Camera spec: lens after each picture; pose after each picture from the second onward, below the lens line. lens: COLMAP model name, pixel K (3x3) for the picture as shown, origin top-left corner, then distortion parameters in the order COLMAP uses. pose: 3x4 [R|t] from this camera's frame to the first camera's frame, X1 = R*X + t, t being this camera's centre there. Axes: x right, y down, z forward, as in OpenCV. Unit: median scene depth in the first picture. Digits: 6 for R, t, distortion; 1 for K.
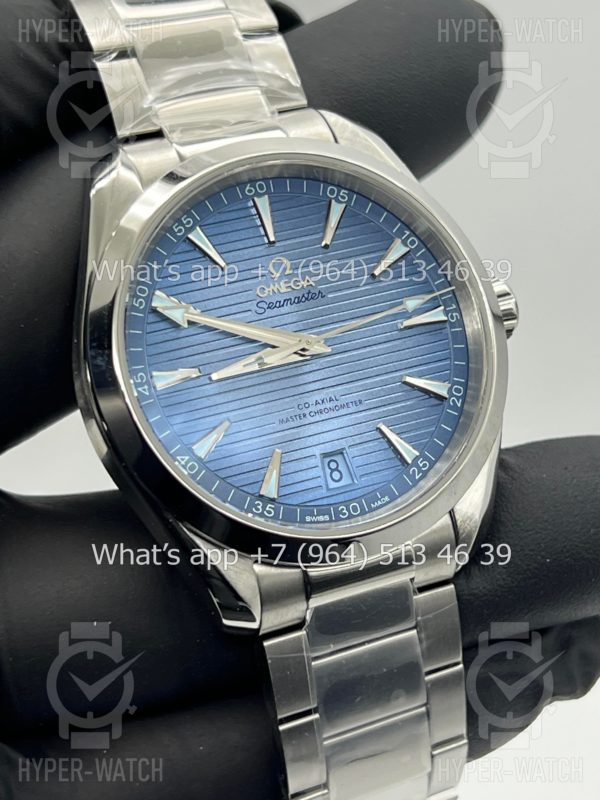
lens RADIAL K [[1906.1, 0, 317.5], [0, 1906.1, 391.0], [0, 0, 1]] dist [0.542041, 0.000000]
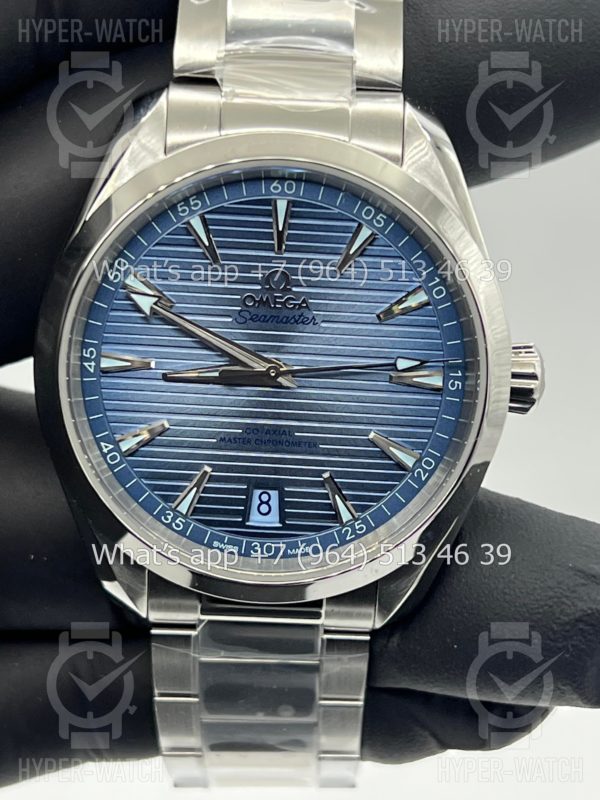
lens RADIAL K [[1906.1, 0, 300.1], [0, 1906.1, 397.7], [0, 0, 1]] dist [0.542041, 0.000000]
pose [[0.898213, 0.368361, -0.239842, 0.229192], [-0.275957, 0.897270, 0.344608, -0.331296], [0.342143, -0.243345, 0.907591, 0.157882]]
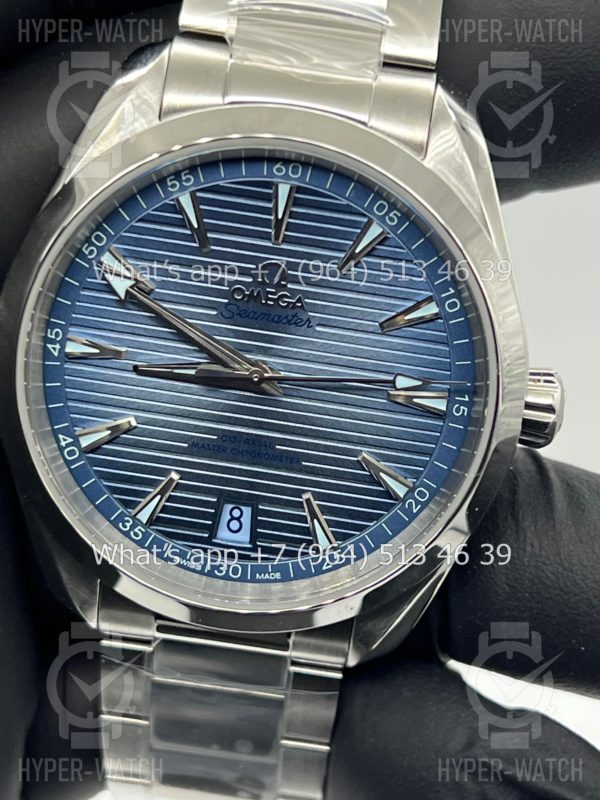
lens RADIAL K [[1906.1, 0, 299.9], [0, 1906.1, 400.2], [0, 0, 1]] dist [0.542041, 0.000000]
pose [[0.846106, 0.465193, -0.260193, 0.225664], [-0.347401, 0.851519, 0.392719, -0.340756], [0.404249, -0.241890, 0.882084, 0.273602]]
